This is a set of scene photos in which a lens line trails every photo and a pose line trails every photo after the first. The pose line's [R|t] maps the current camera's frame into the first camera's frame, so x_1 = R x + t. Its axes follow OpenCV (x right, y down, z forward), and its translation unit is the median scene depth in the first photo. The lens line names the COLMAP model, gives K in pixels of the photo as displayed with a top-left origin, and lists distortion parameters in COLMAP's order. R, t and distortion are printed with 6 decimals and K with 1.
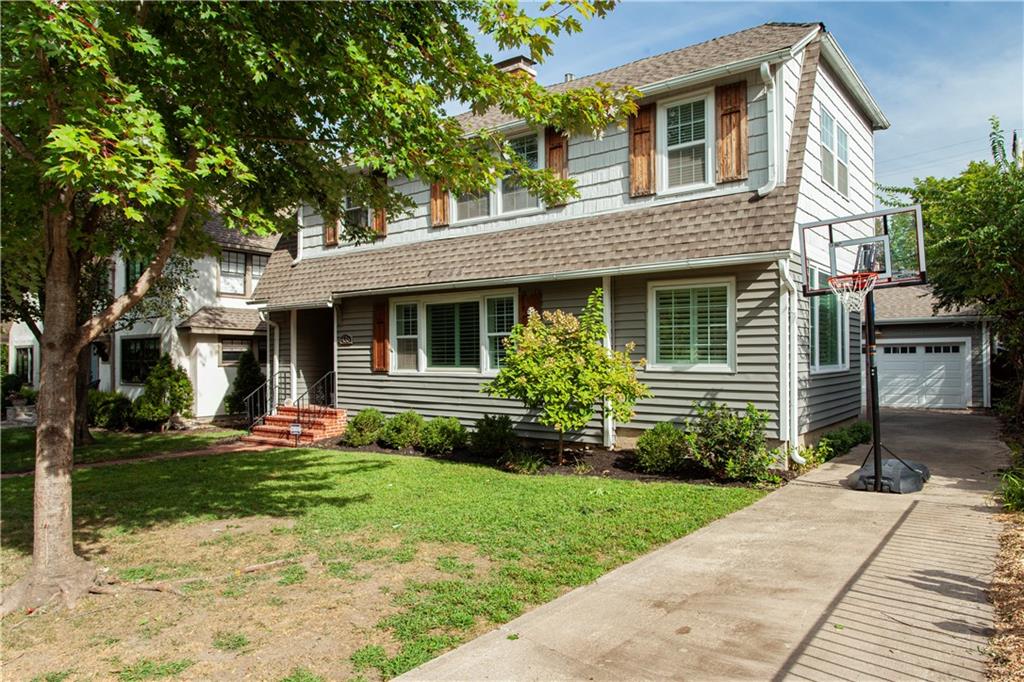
lens RADIAL K [[670.6, 0, 491.6], [0, 670.6, 360.2], [0, 0, 1]] dist [0.020324, 0.001145]
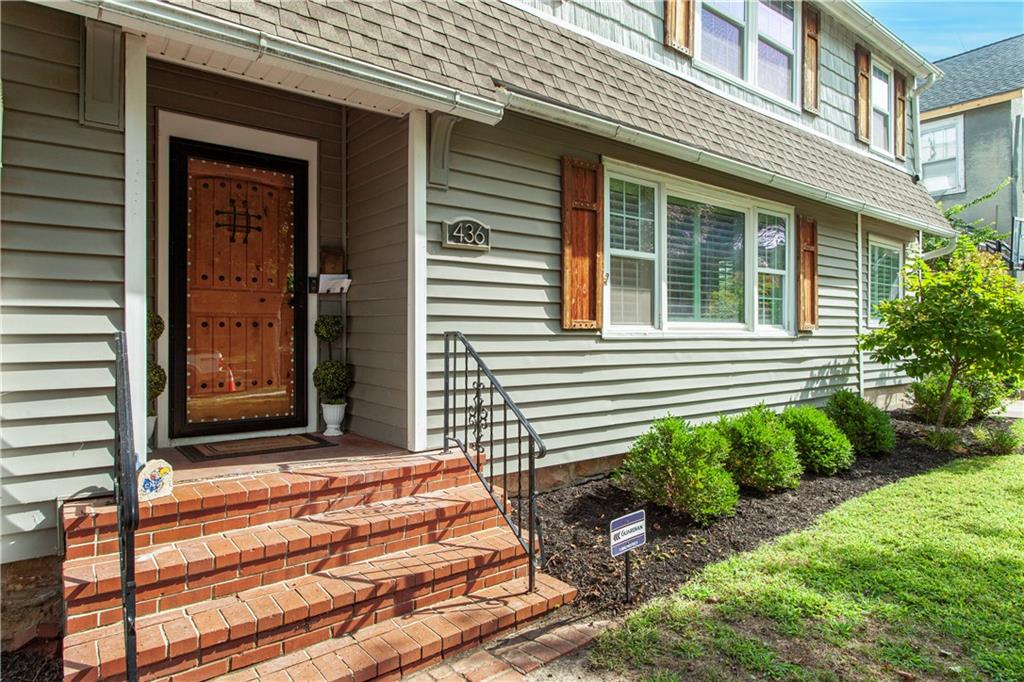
lens RADIAL K [[590.5, 0, 498.6], [0, 590.5, 322.4], [0, 0, 1]] dist [0.004128, 0.002706]
pose [[0.229140, 0.011108, 0.973330, -0.539531], [-0.008359, 0.999920, -0.009444, 0.016386], [-0.973358, -0.005972, 0.229215, 0.999251]]
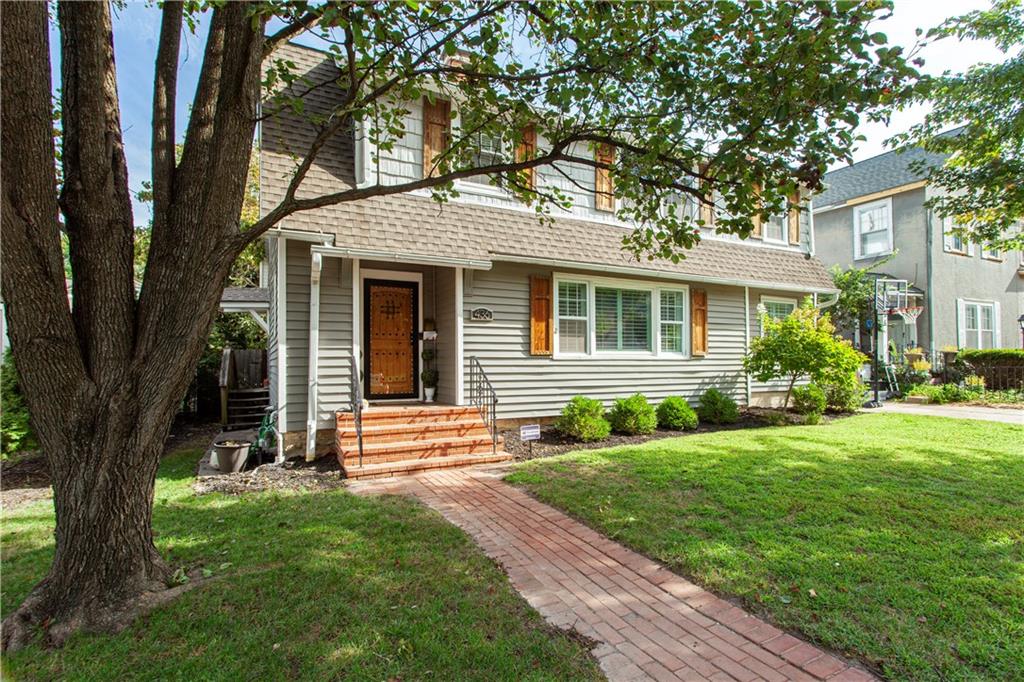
lens RADIAL K [[499.2, 0, 511.6], [0, 499.2, 347.5], [0, 0, 1]] dist [-0.001800, -0.000308]
pose [[0.407575, 0.015958, 0.913032, -0.791059], [-0.003565, 0.999867, -0.015884, 0.017476], [-0.913165, 0.003220, 0.407578, 0.798918]]
